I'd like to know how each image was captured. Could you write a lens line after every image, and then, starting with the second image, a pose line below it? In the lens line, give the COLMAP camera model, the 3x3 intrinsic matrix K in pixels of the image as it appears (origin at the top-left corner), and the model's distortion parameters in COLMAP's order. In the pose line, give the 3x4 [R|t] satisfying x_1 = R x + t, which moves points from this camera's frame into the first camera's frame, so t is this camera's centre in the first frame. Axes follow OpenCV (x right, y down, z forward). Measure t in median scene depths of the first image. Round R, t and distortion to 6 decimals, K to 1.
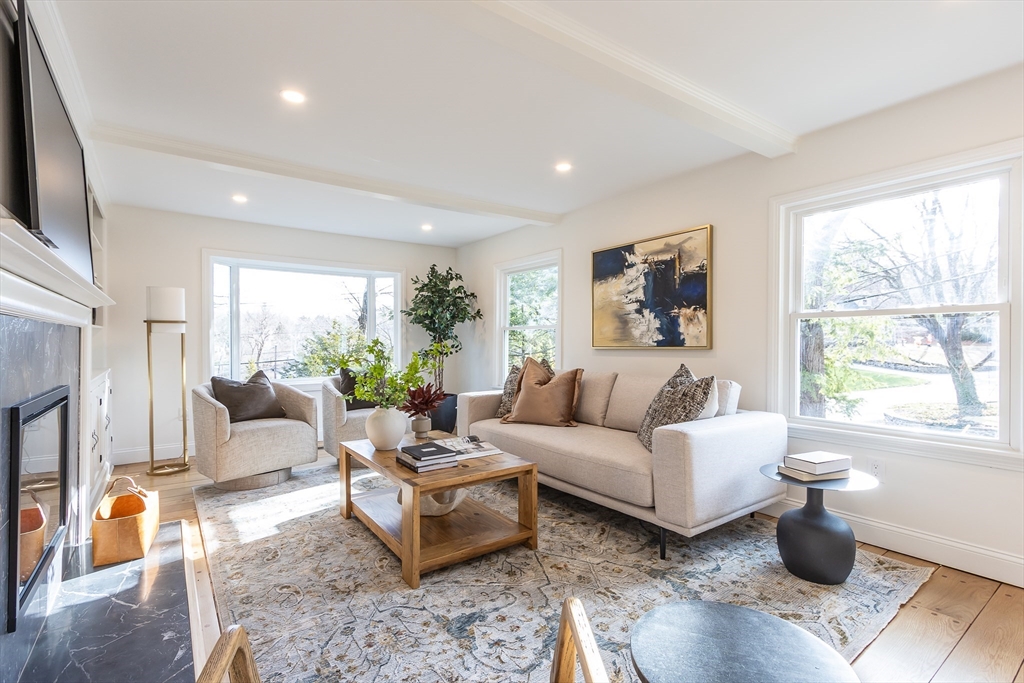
lens RADIAL K [[471.2, 0, 504.6], [0, 471.2, 344.8], [0, 0, 1]] dist [-0.002128, -0.000921]
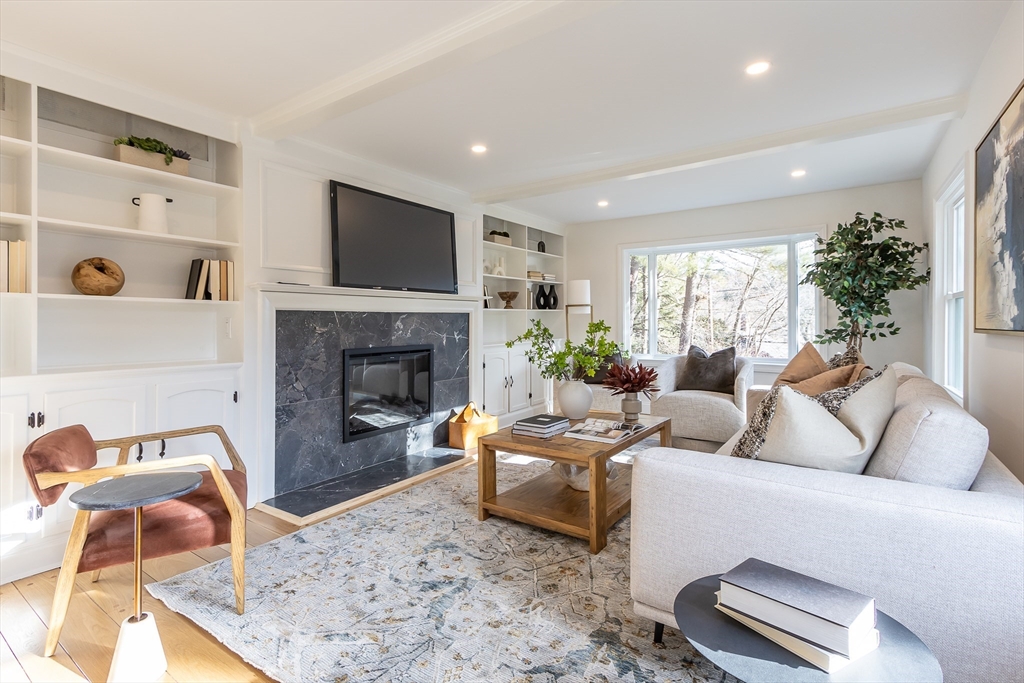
lens RADIAL K [[471.2, 0, 479.7], [0, 471.2, 320.3], [0, 0, 1]] dist [-0.002128, -0.000921]
pose [[0.329106, 0.000153, -0.944293, 0.804610], [-0.001844, 0.999998, -0.000480, -0.006961], [0.944291, 0.001899, 0.329105, 0.483198]]
